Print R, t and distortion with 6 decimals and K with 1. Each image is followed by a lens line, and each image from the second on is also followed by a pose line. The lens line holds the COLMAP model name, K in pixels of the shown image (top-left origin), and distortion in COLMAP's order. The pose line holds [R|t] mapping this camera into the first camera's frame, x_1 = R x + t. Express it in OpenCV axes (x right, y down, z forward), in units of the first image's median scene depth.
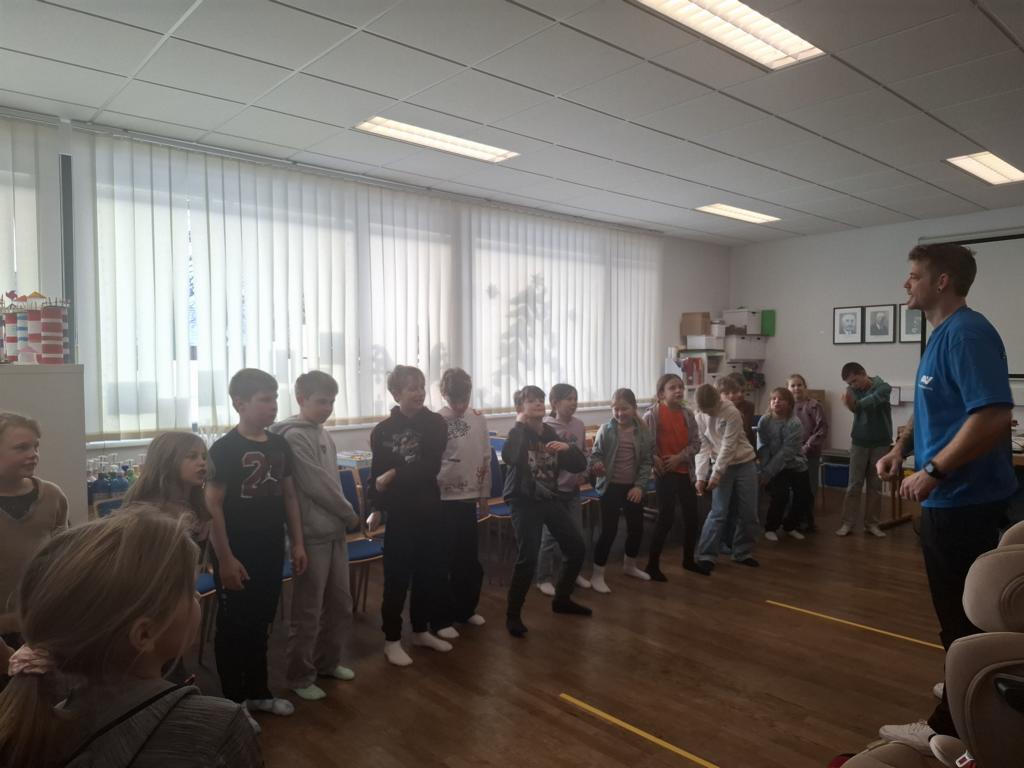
lens RADIAL K [[709.2, 0, 505.2], [0, 709.2, 376.1], [0, 0, 1]] dist [0.065264, -0.058050]
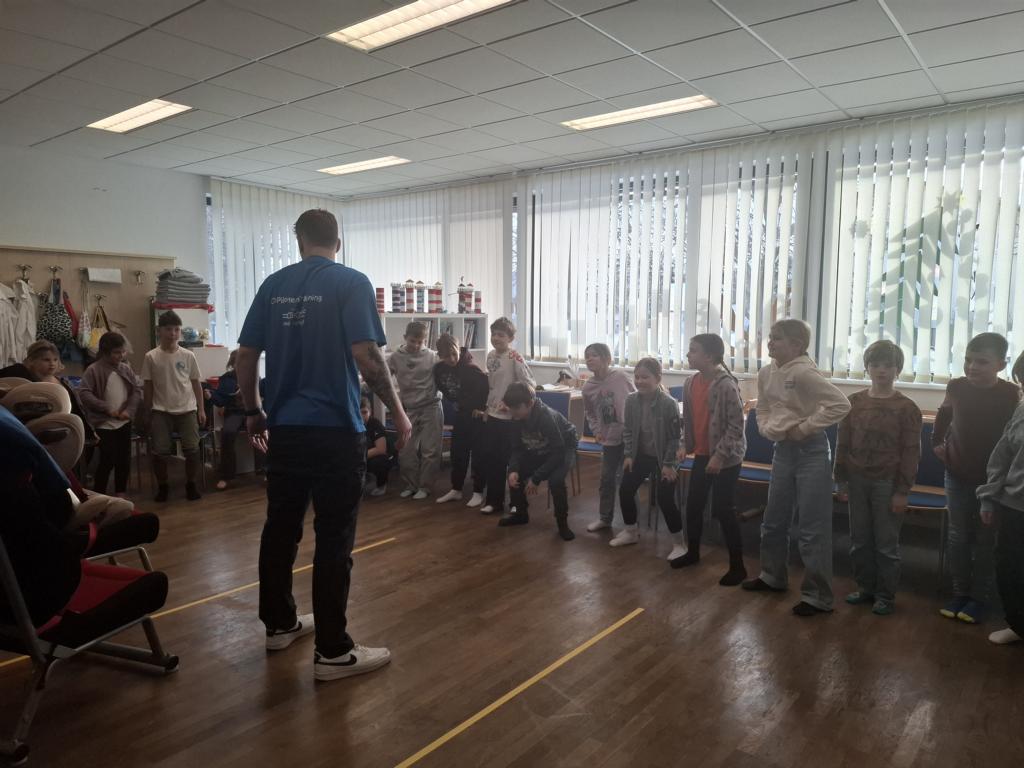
lens RADIAL K [[709.2, 0, 532.6], [0, 709.2, 367.7], [0, 0, 1]] dist [0.065264, -0.058050]
pose [[0.192844, 0.078730, -0.978066, 0.905172], [-0.028347, 0.996807, 0.074649, -0.014651], [0.980820, 0.013330, 0.194460, 0.579594]]
